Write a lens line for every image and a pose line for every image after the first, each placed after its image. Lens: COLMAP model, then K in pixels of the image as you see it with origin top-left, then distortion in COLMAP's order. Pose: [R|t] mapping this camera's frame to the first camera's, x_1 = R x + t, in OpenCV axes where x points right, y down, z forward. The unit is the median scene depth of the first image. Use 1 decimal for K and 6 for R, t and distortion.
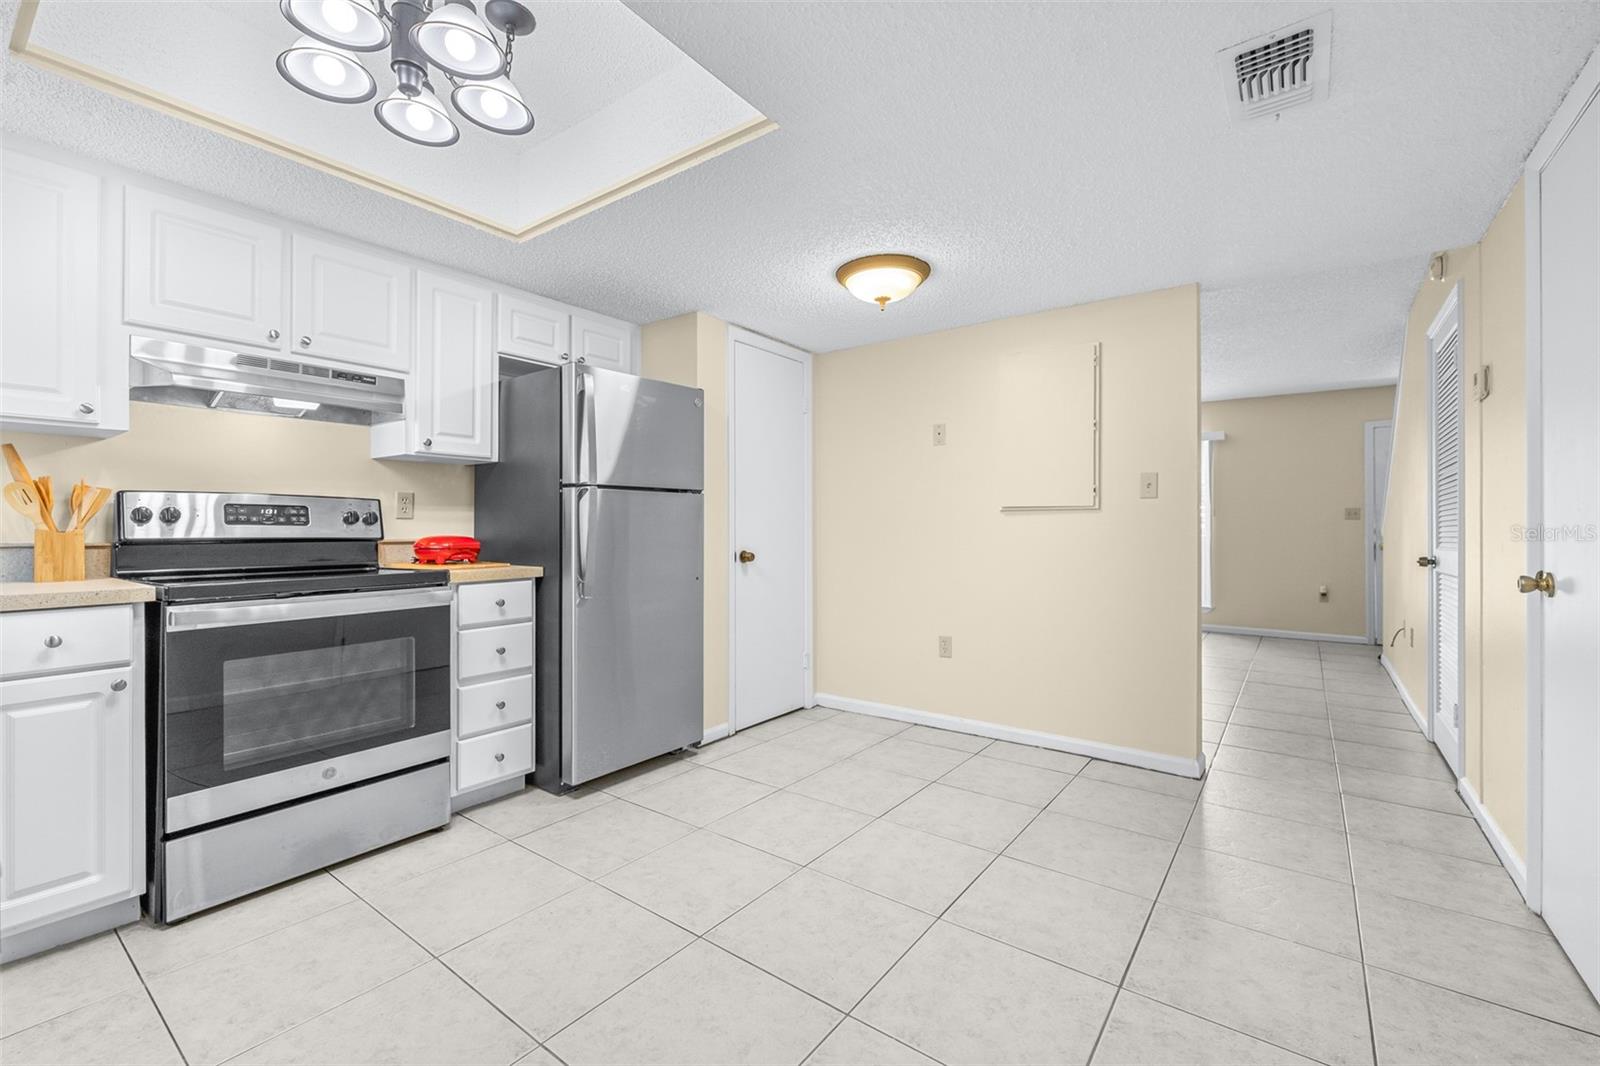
lens RADIAL K [[675.7, 0, 797.6], [0, 675.7, 521.4], [0, 0, 1]] dist [-0.000156, -0.000163]
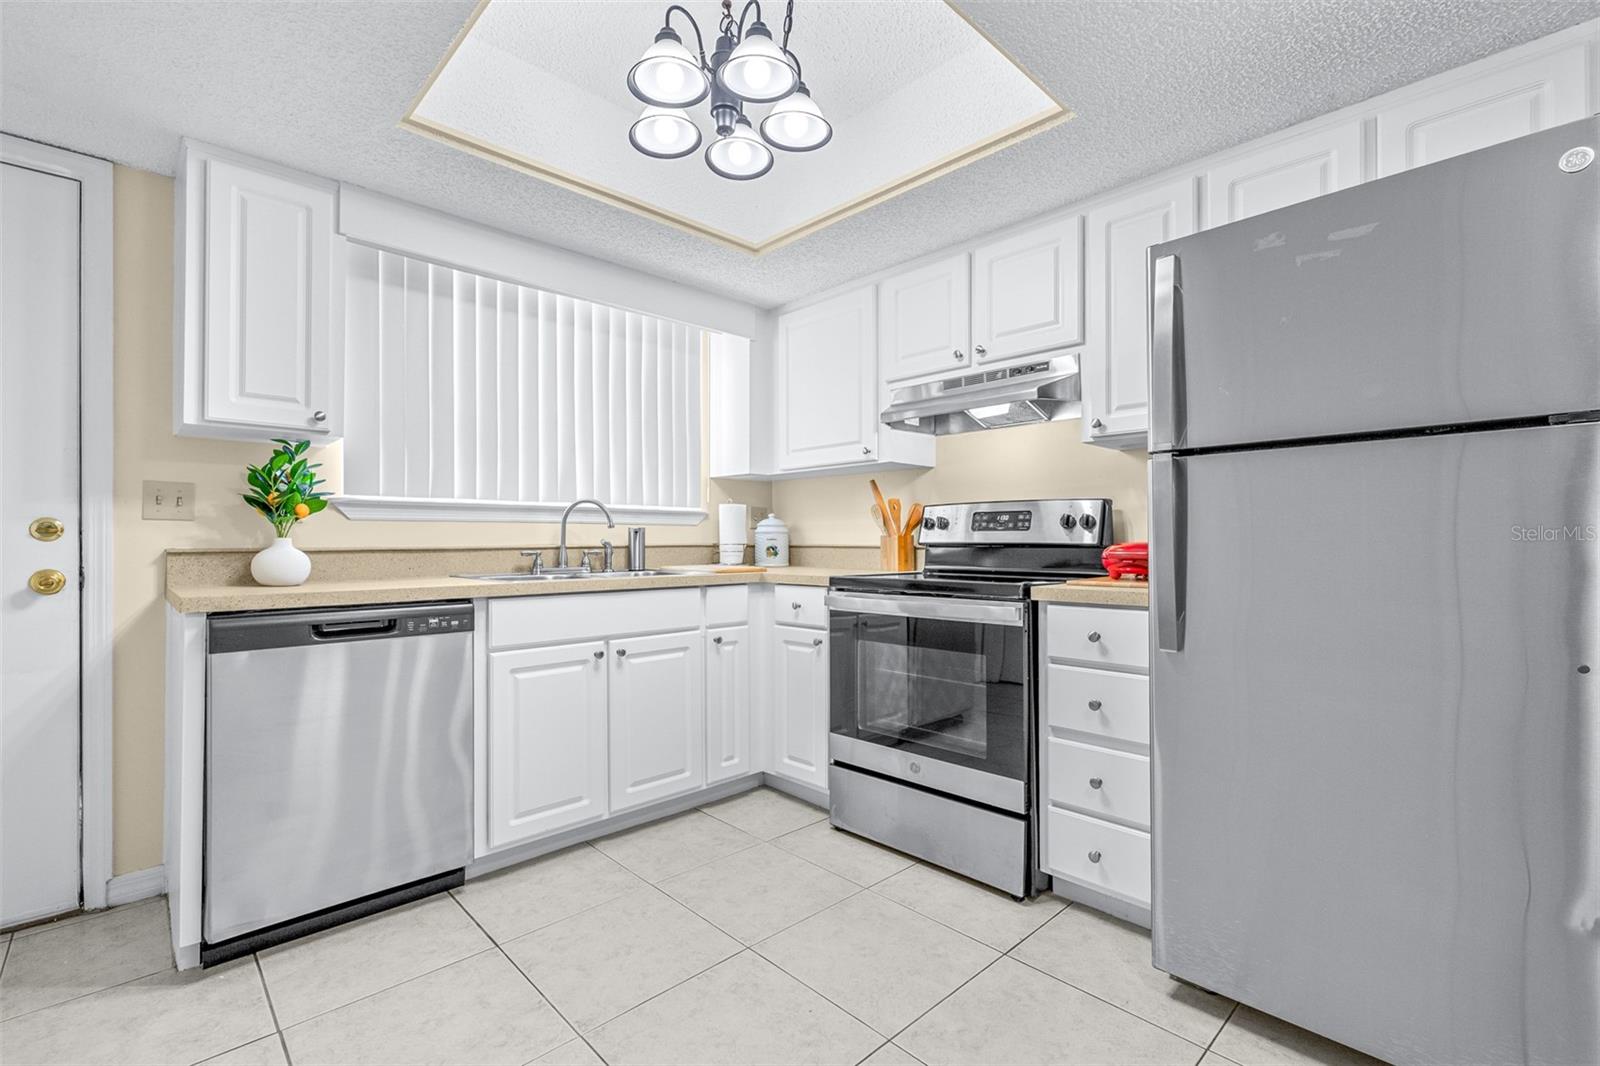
lens RADIAL K [[706.2, 0, 792.4], [0, 706.2, 533.4], [0, 0, 1]] dist [-0.000958, 0.000364]
pose [[-0.166271, -0.010299, -0.986026, 0.364776], [0.009899, 0.999878, -0.012113, 0.020358], [0.986030, -0.011774, -0.166148, 0.880426]]
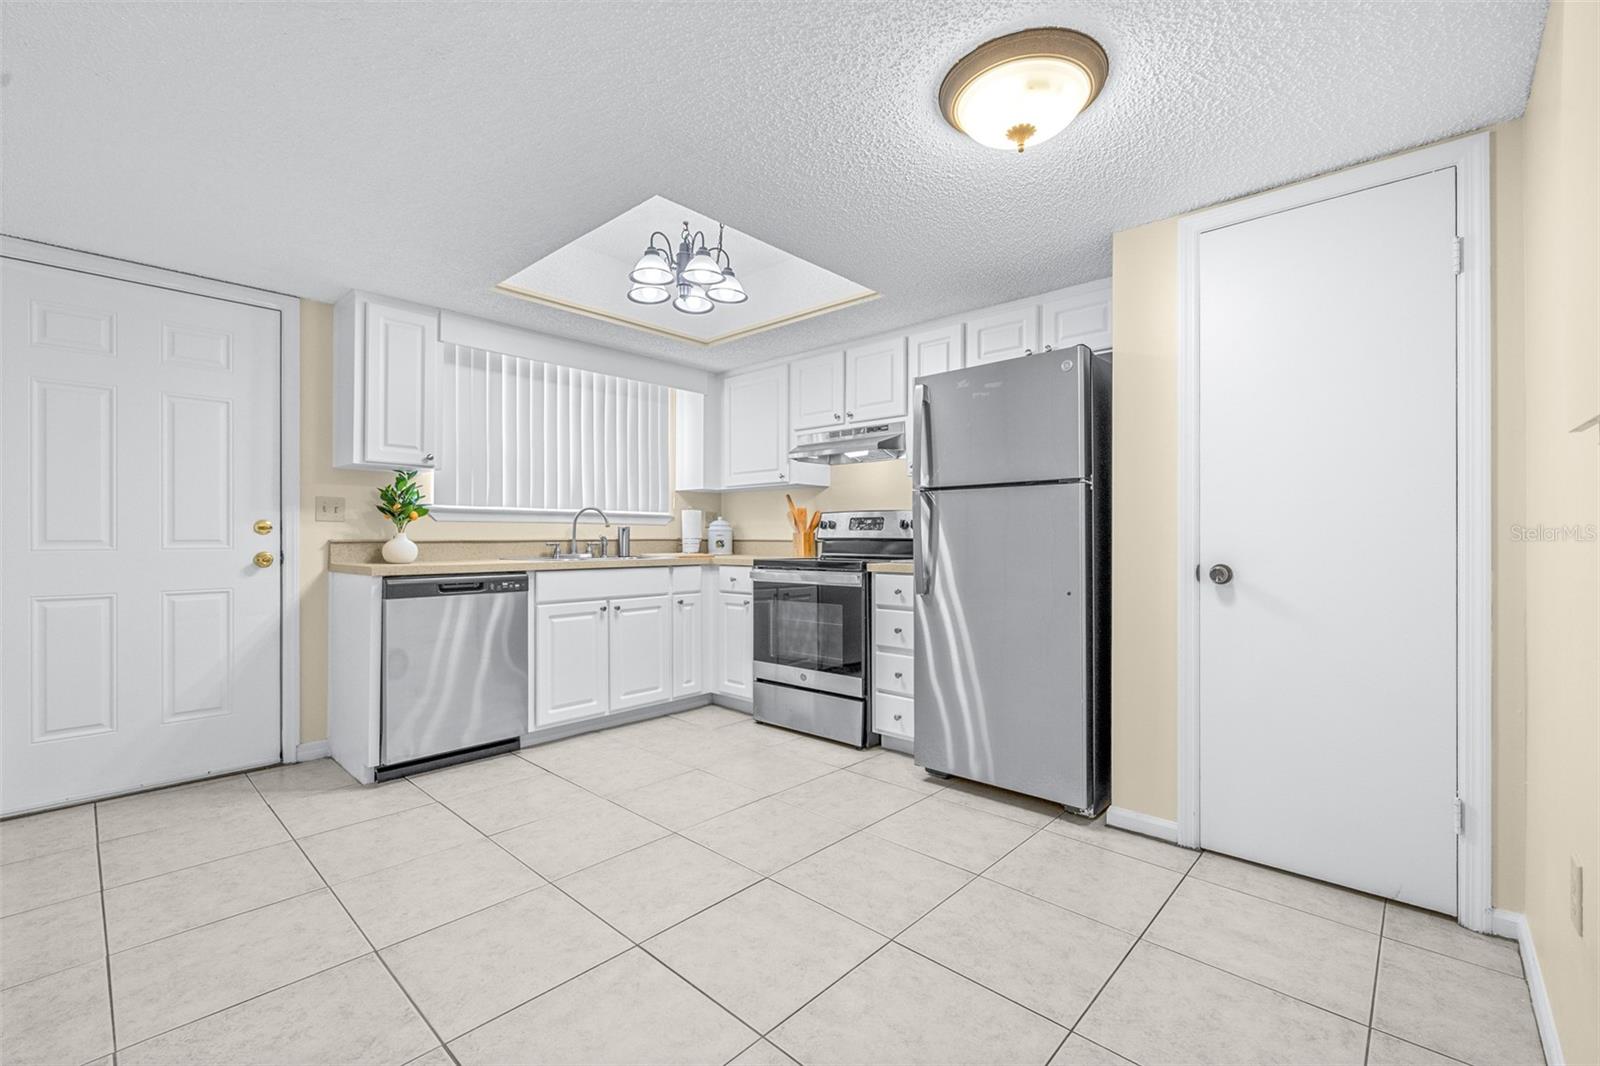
lens RADIAL K [[676.2, 0, 799.7], [0, 676.2, 531.0], [0, 0, 1]] dist [-0.000602, -0.000086]
pose [[-0.102032, -0.010120, -0.994730, 0.864076], [0.007425, 0.999913, -0.010935, 0.025312], [0.994753, -0.008502, -0.101948, 1.027239]]
